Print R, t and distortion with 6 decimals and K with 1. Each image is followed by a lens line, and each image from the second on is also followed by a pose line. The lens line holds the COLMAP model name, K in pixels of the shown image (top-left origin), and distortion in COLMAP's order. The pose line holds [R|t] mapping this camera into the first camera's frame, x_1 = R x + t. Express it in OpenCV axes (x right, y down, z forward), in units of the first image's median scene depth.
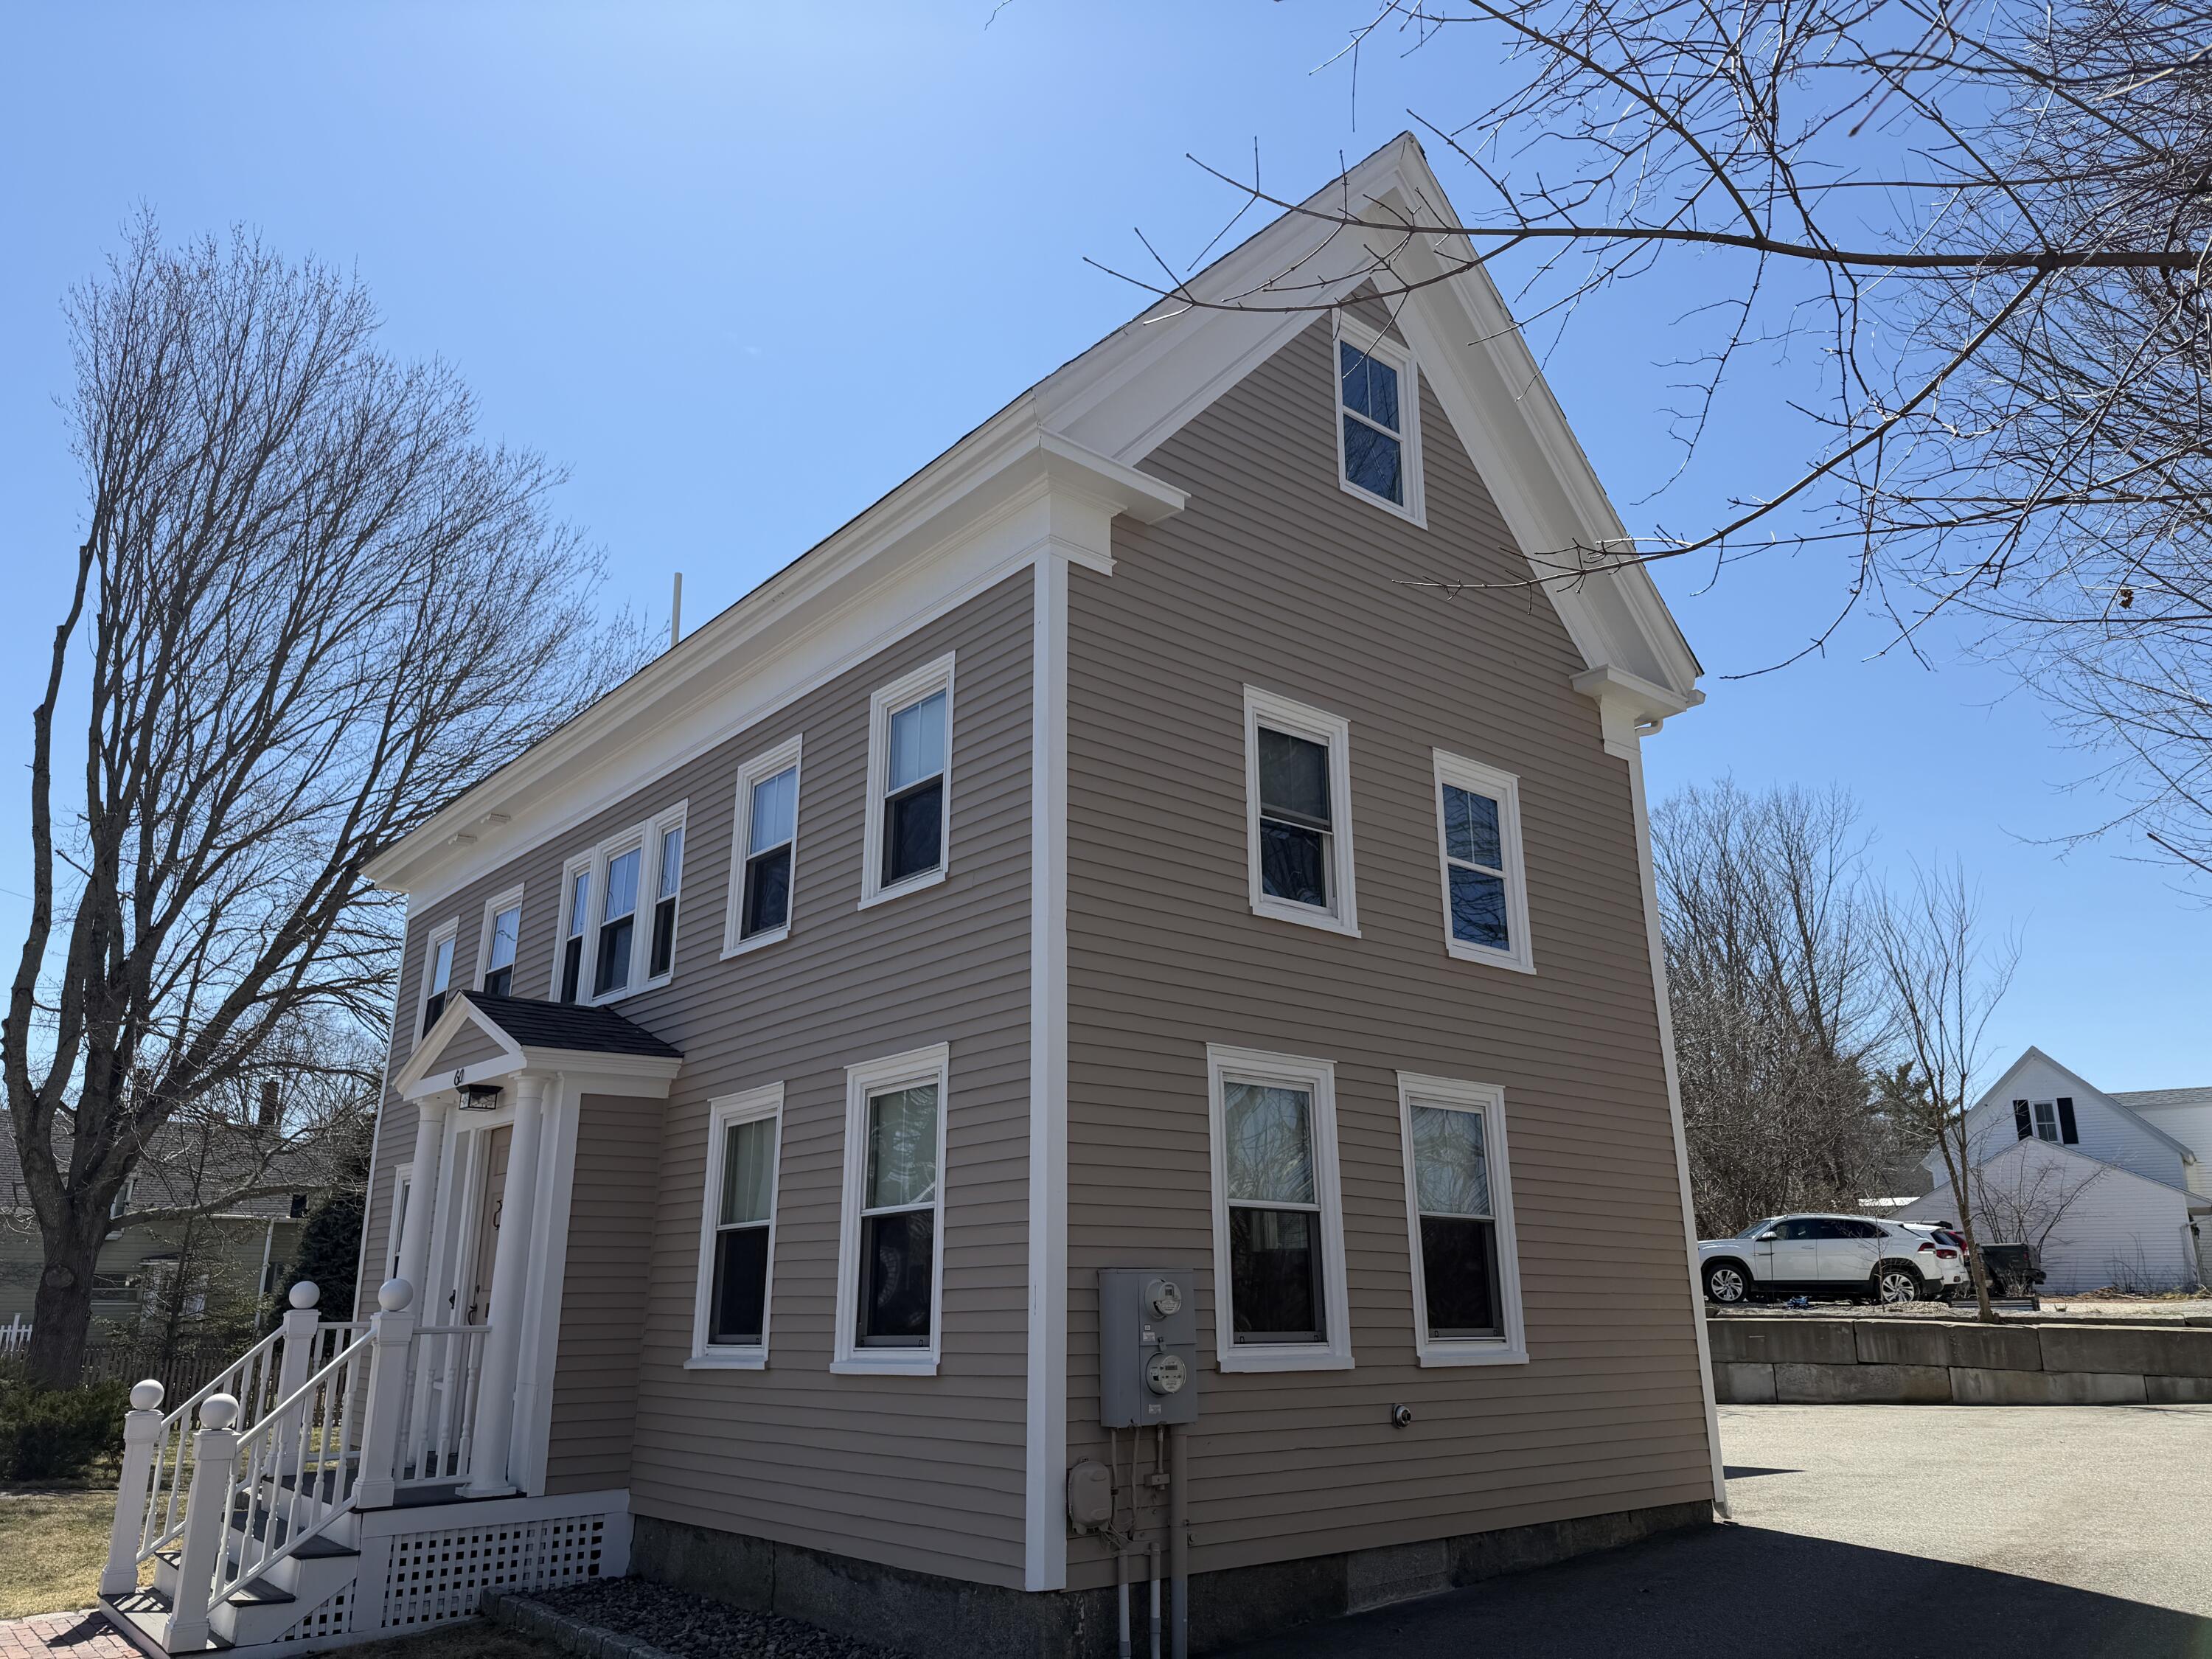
lens RADIAL K [[1552.2, 0, 1108.9], [0, 1552.2, 909.8], [0, 0, 1]] dist [-0.058474, 0.047628]
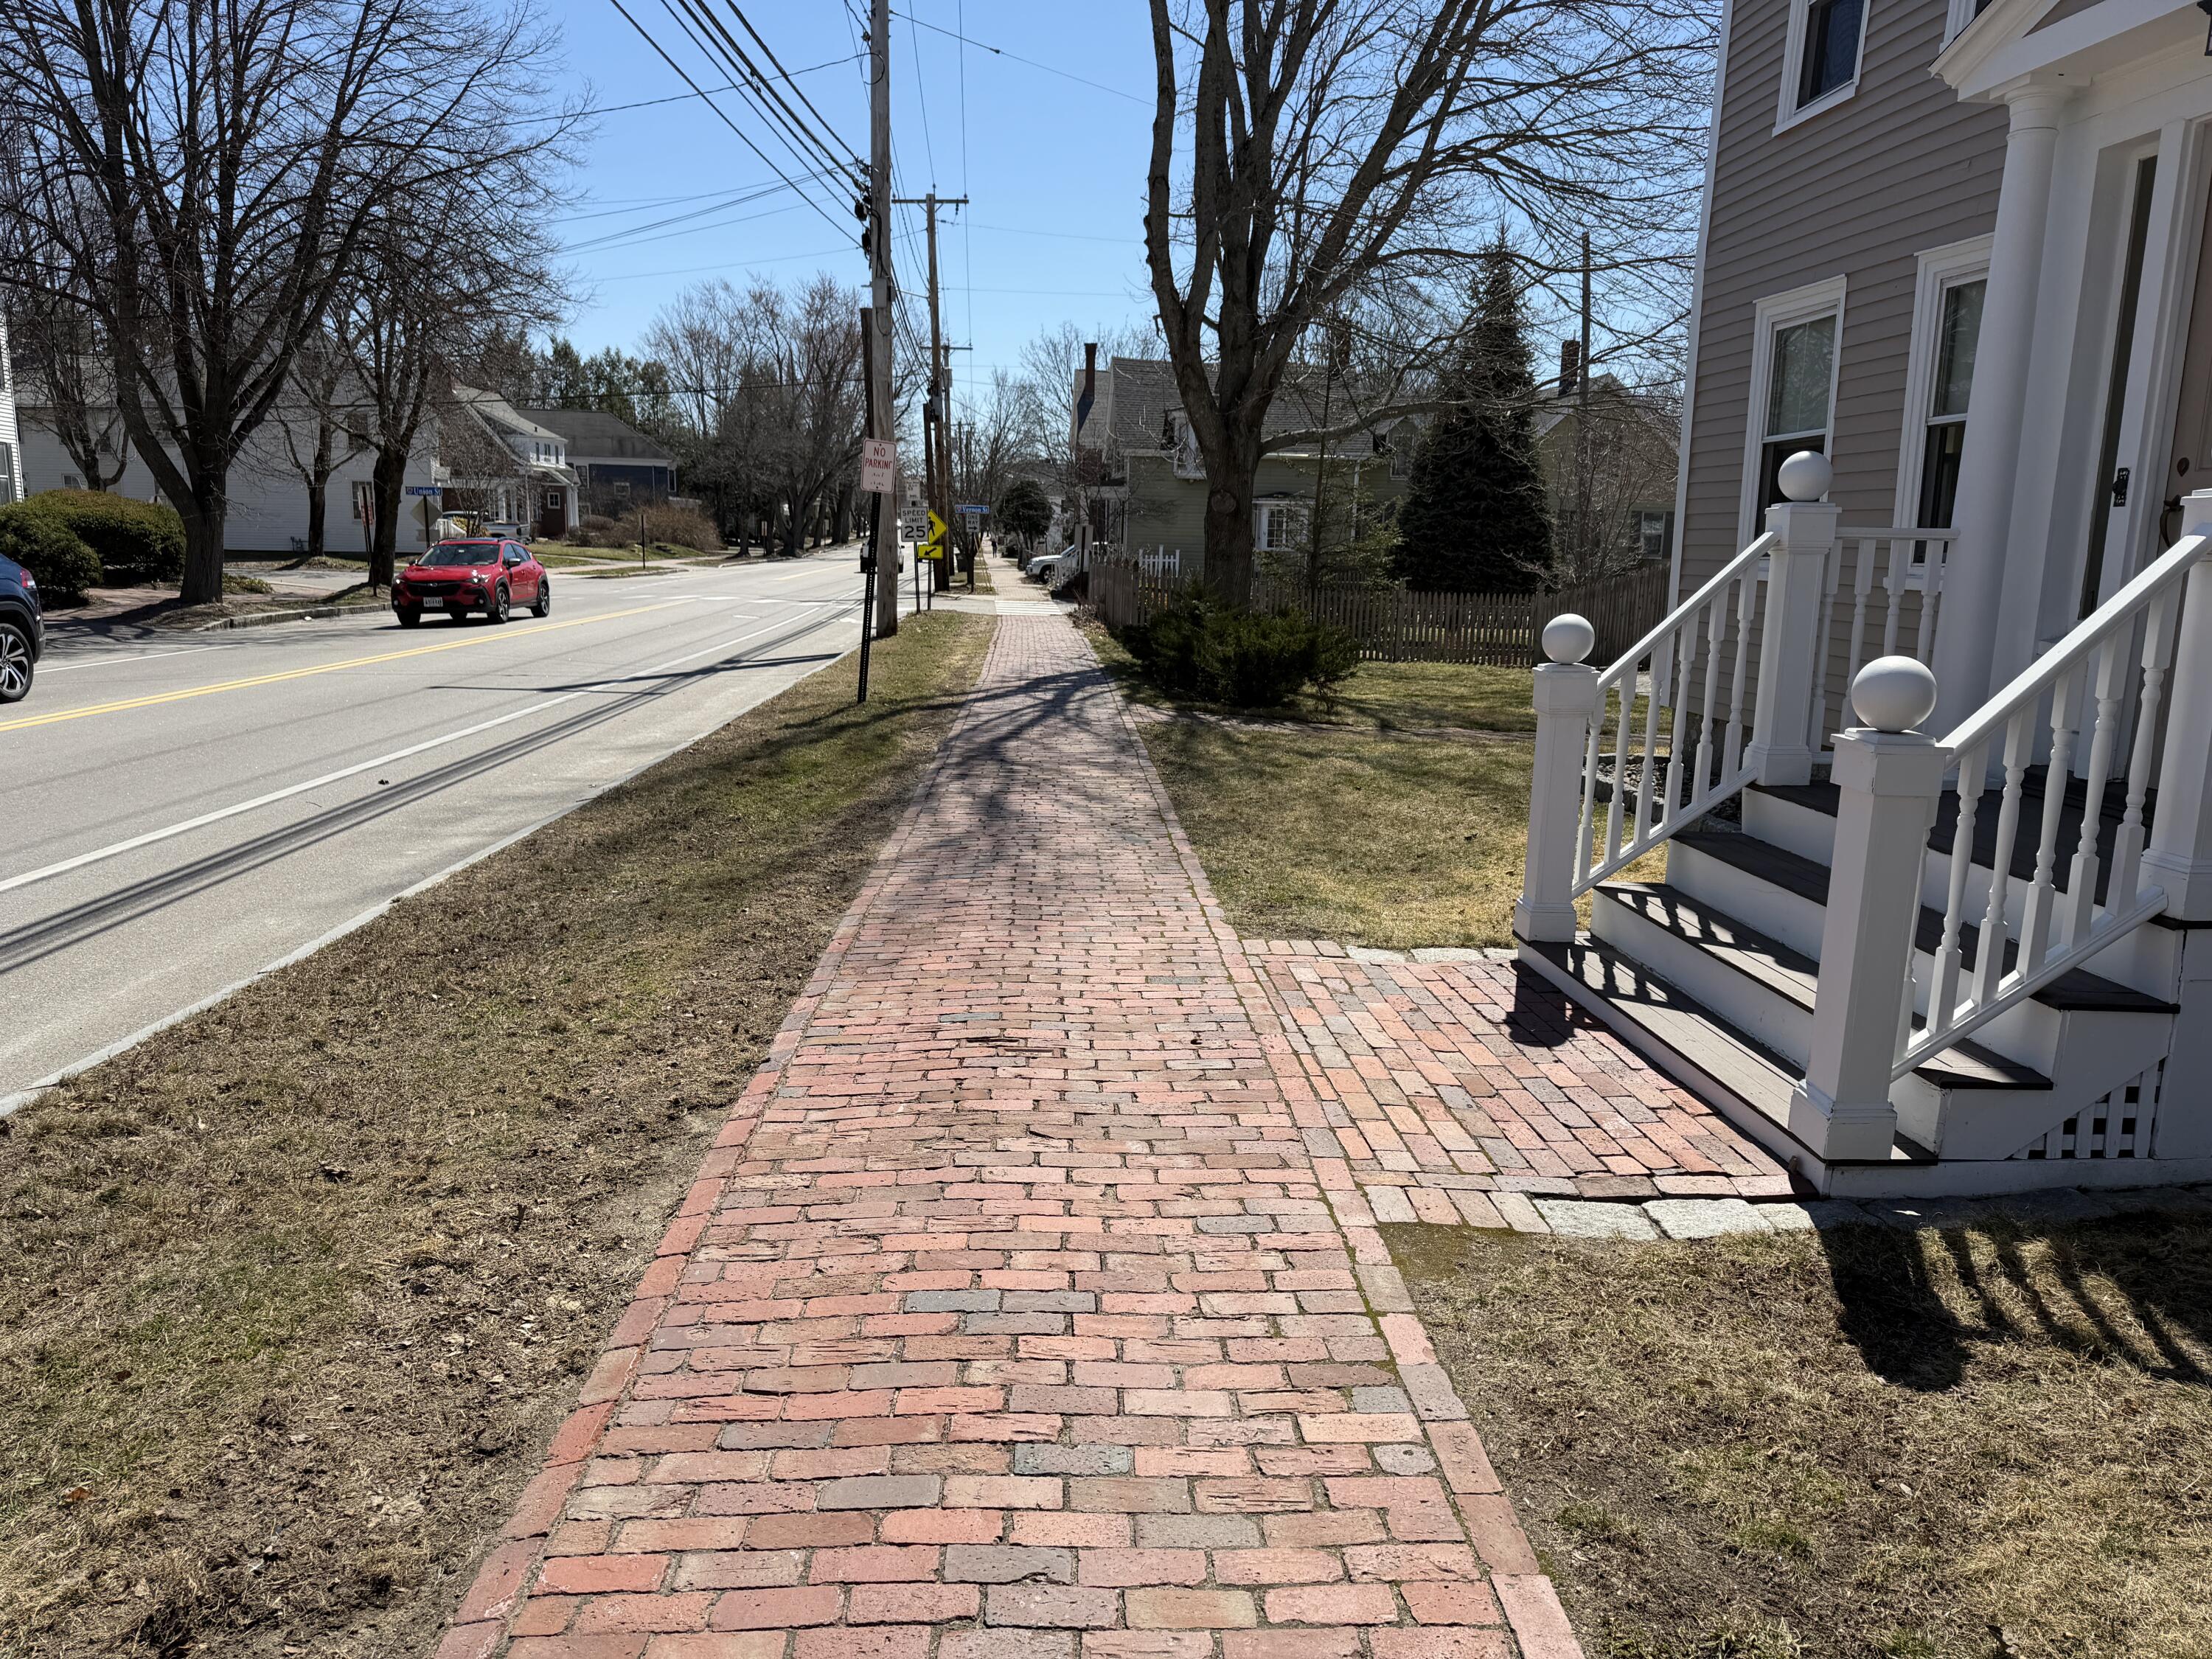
lens RADIAL K [[1539.9, 0, 1106.0], [0, 1539.9, 829.5], [0, 0, 1]] dist [0.002376, -0.001926]
pose [[0.803388, 0.110162, -0.585176, -0.368162], [0.152373, 0.911984, 0.380878, 0.109216], [0.575630, -0.395158, 0.715892, 0.379587]]
